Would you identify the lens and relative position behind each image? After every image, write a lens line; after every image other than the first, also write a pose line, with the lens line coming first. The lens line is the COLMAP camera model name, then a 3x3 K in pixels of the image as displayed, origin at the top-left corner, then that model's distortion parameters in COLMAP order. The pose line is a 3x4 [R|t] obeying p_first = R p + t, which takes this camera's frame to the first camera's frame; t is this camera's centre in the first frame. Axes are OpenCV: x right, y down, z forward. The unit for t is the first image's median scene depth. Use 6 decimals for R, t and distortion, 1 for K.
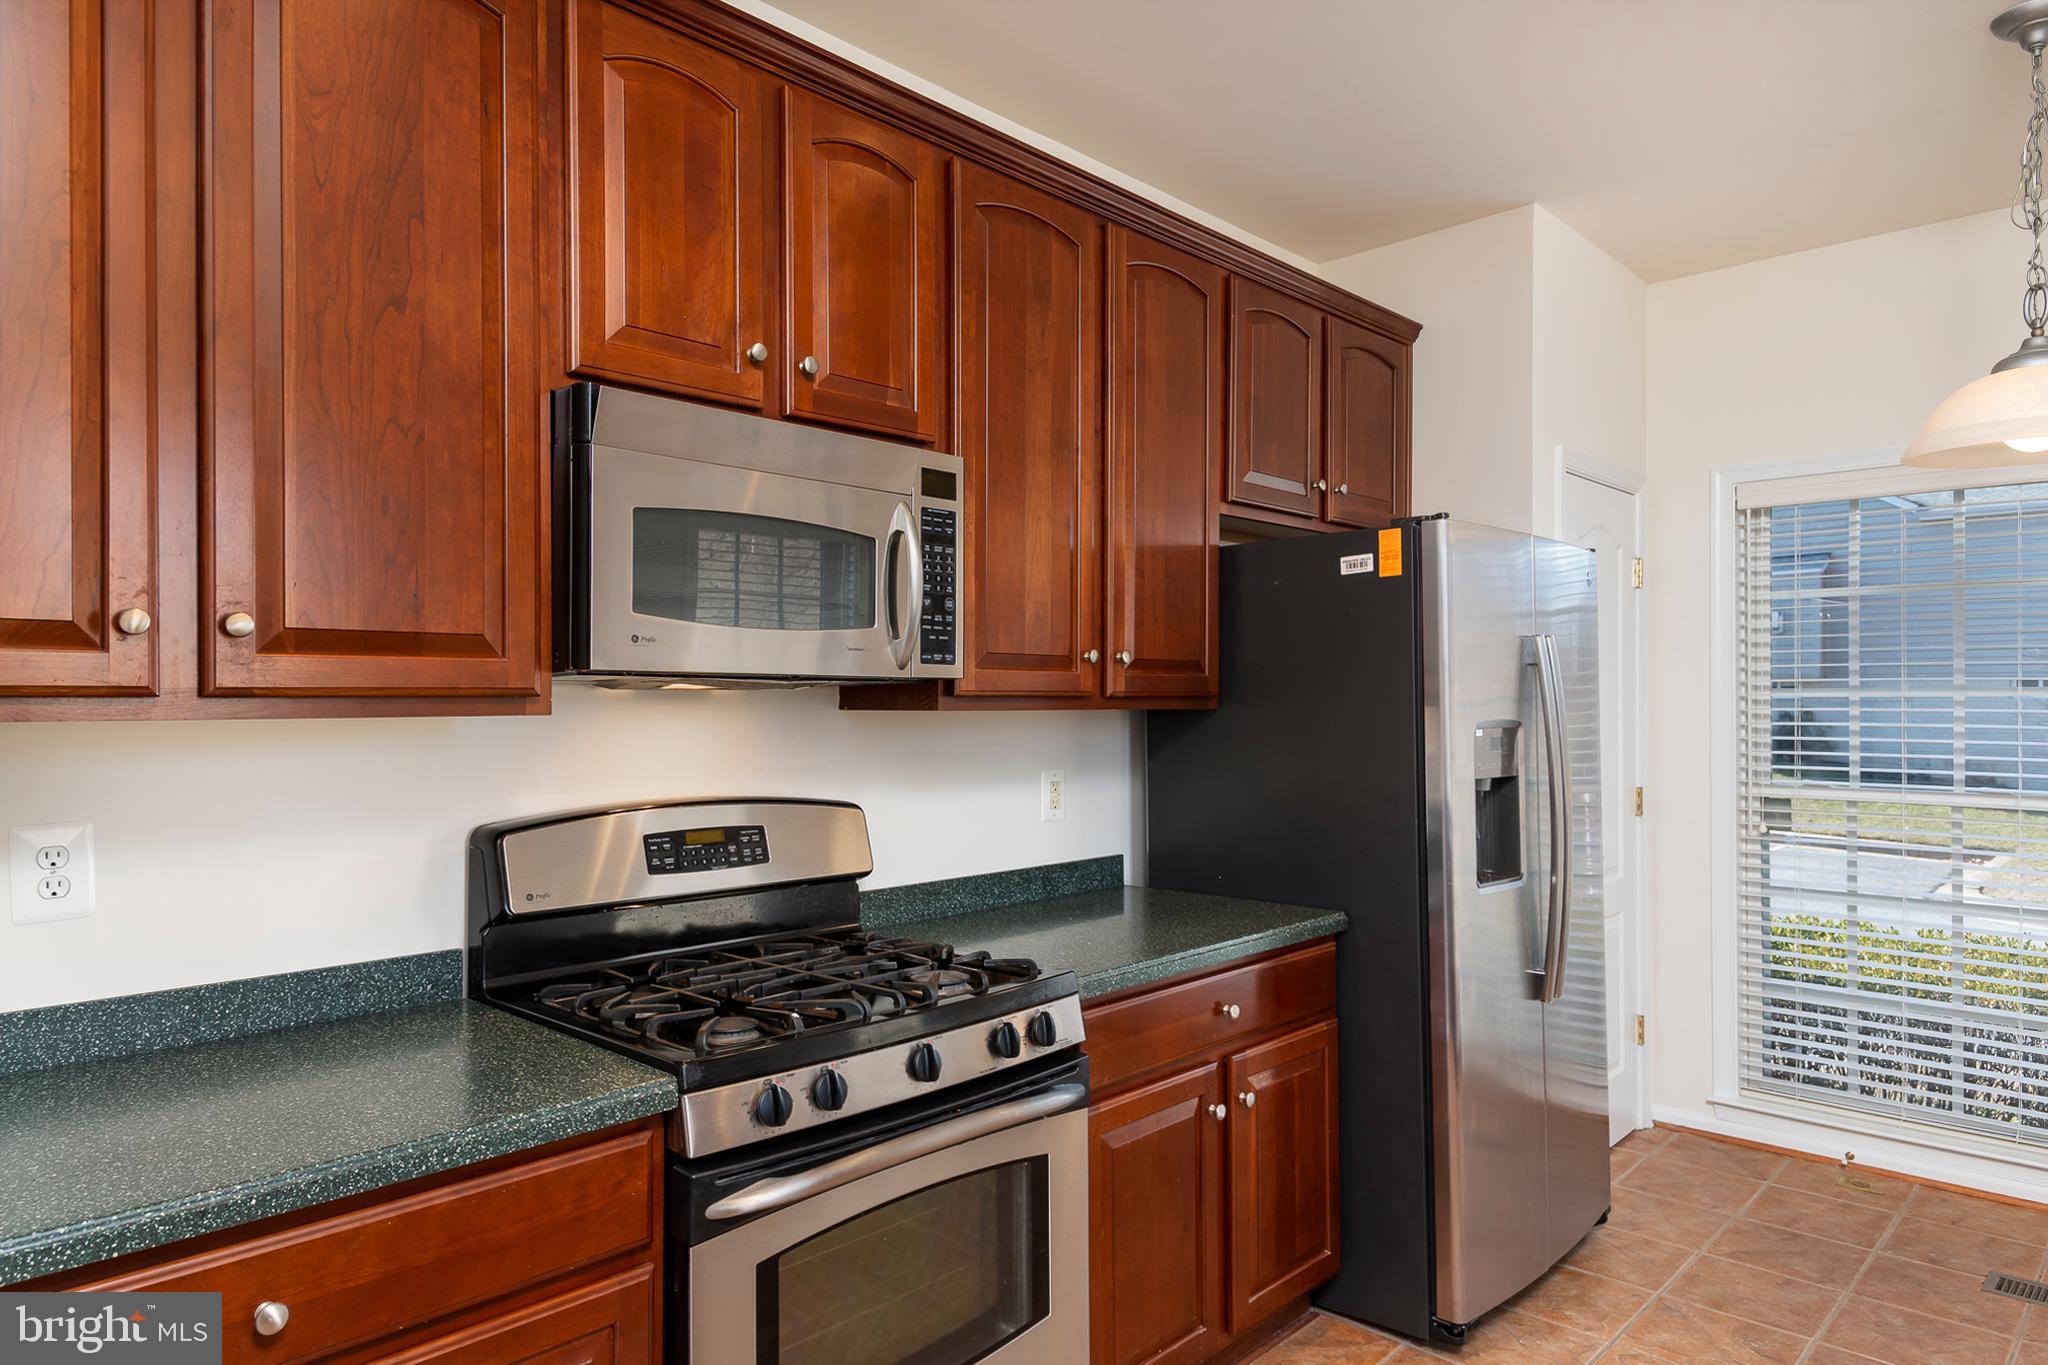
lens RADIAL K [[1264.4, 0, 1007.2], [0, 1264.4, 694.2], [0, 0, 1]] dist [0.038097, -0.026070]
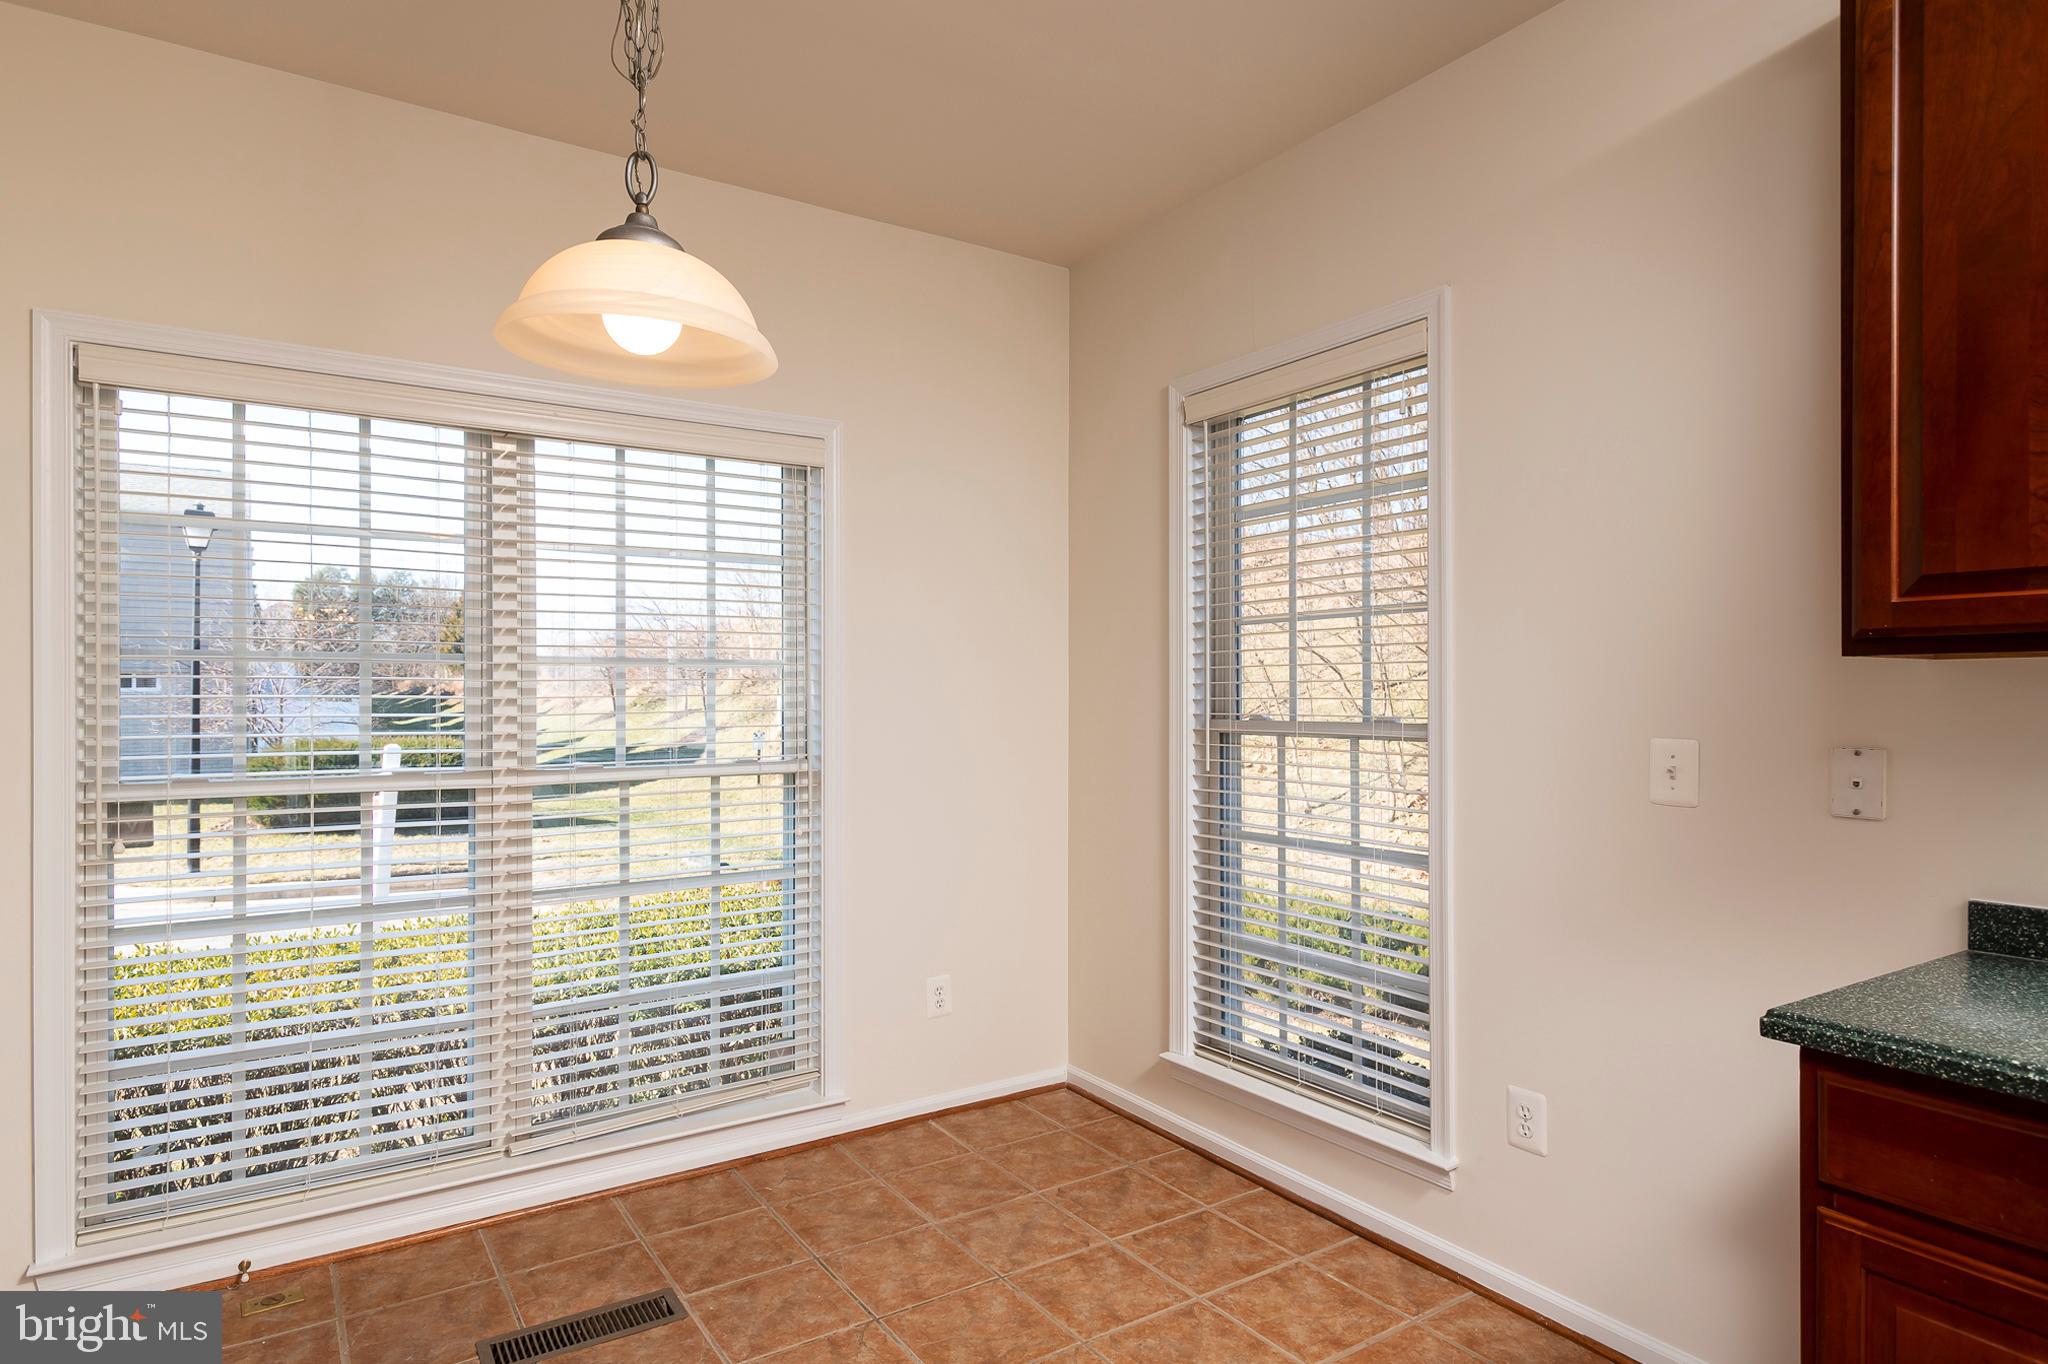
lens RADIAL K [[1143.2, 0, 1004.6], [0, 1143.2, 694.5], [0, 0, 1]] dist [0.037105, -0.027182]
pose [[0.219892, 0.000293, 0.975524, 0.117467], [-0.001880, 0.999998, 0.000123, 0.028100], [-0.975522, -0.001861, 0.219892, 0.554052]]
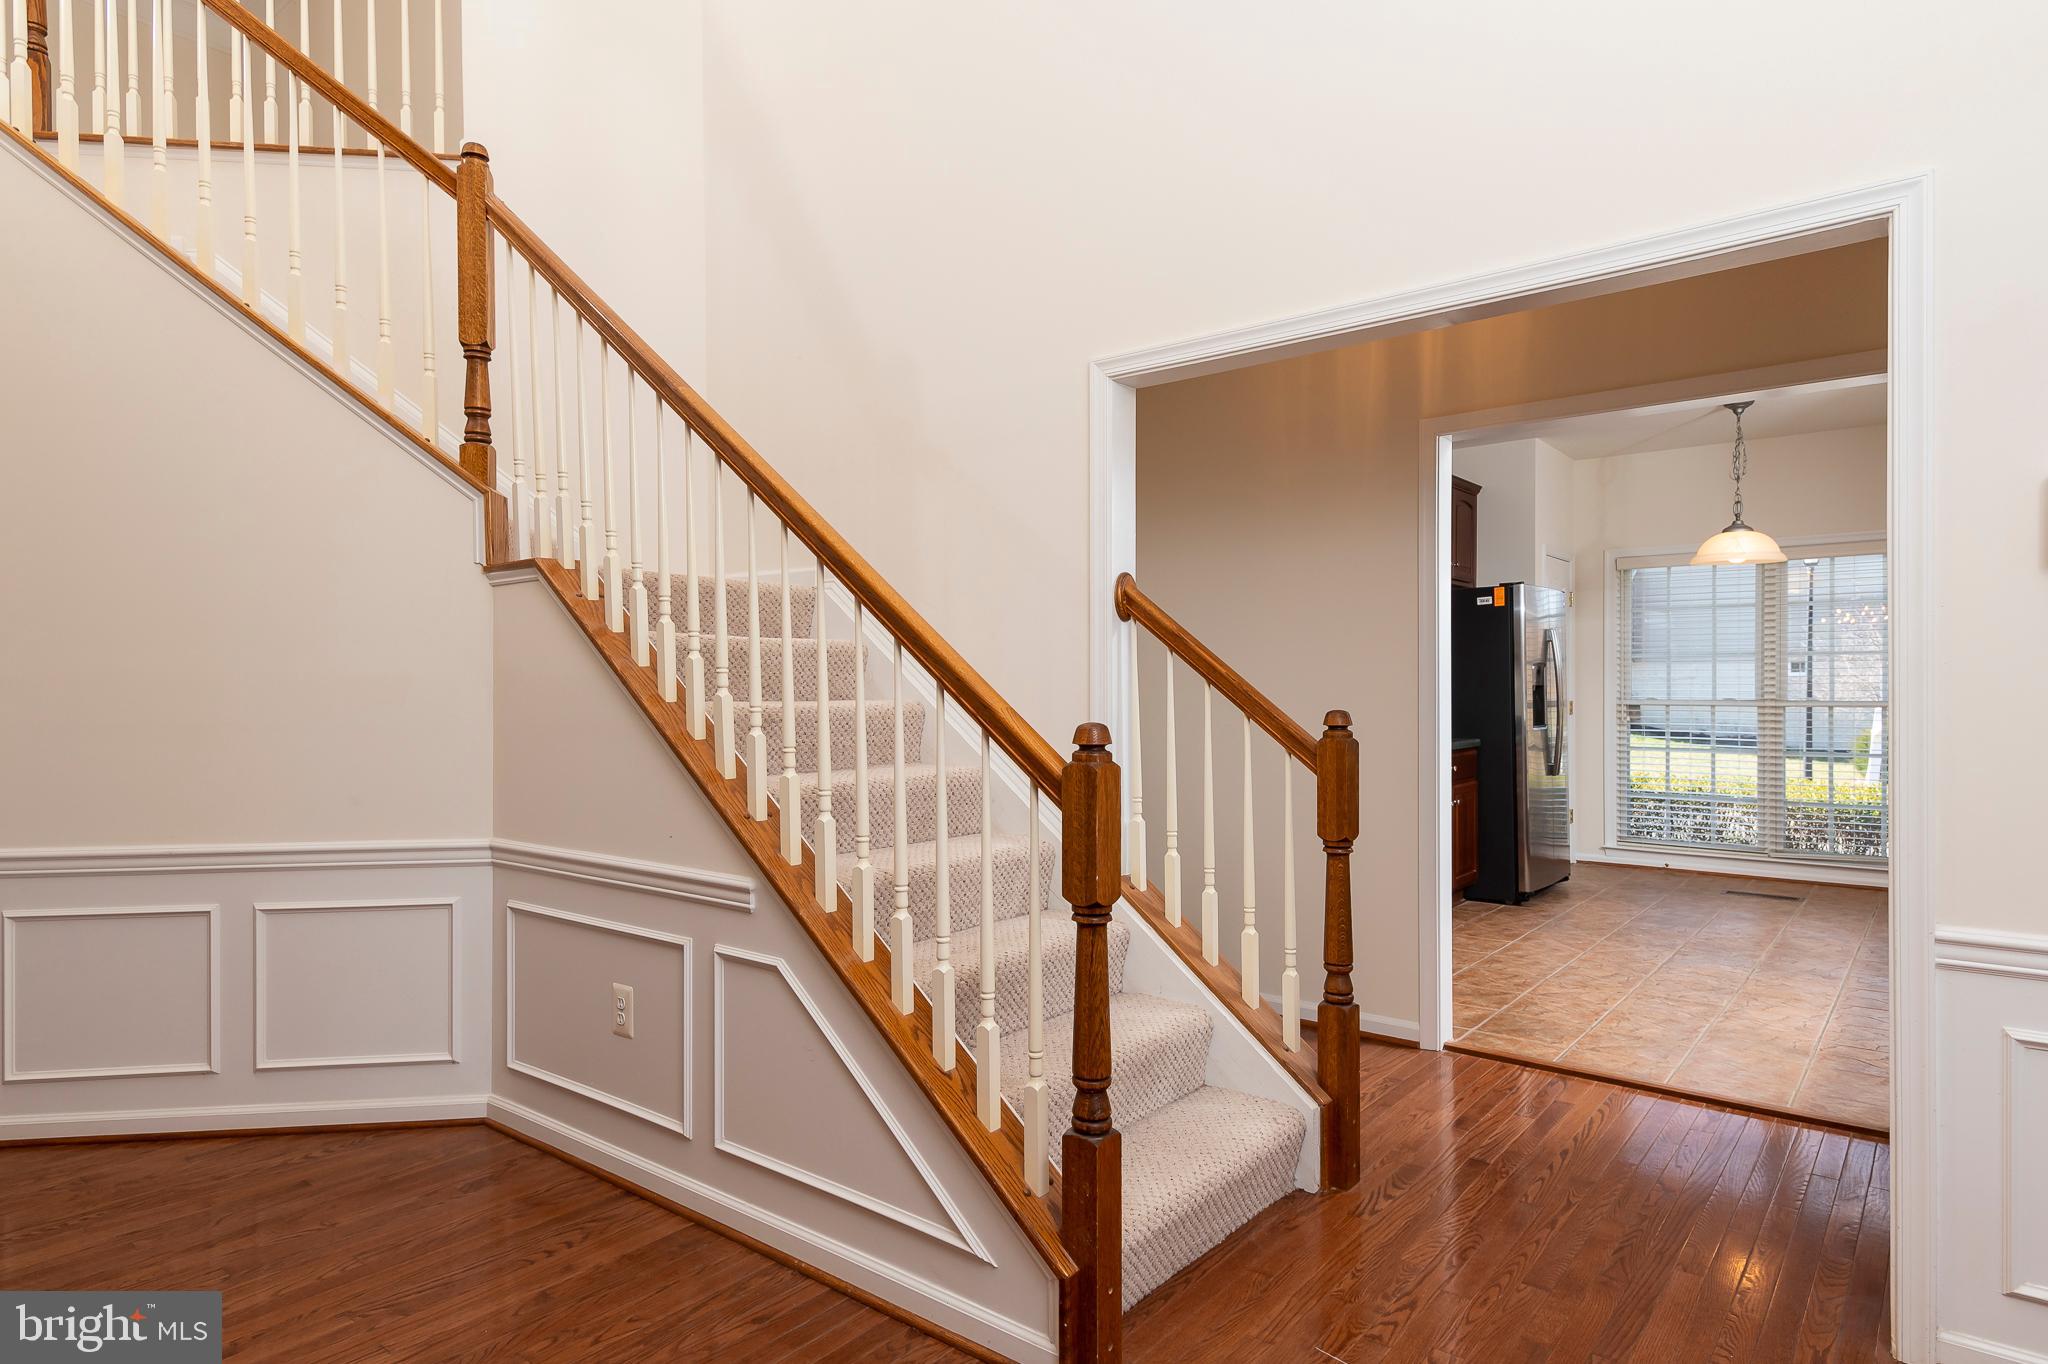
lens RADIAL K [[1143.2, 0, 1004.6], [0, 1143.2, 694.5], [0, 0, 1]] dist [0.037105, -0.027182]
pose [[0.997144, -0.001965, 0.075501, -0.862004], [0.001145, 0.999940, 0.010901, 0.058271], [-0.075518, -0.010783, 0.997086, -1.225656]]
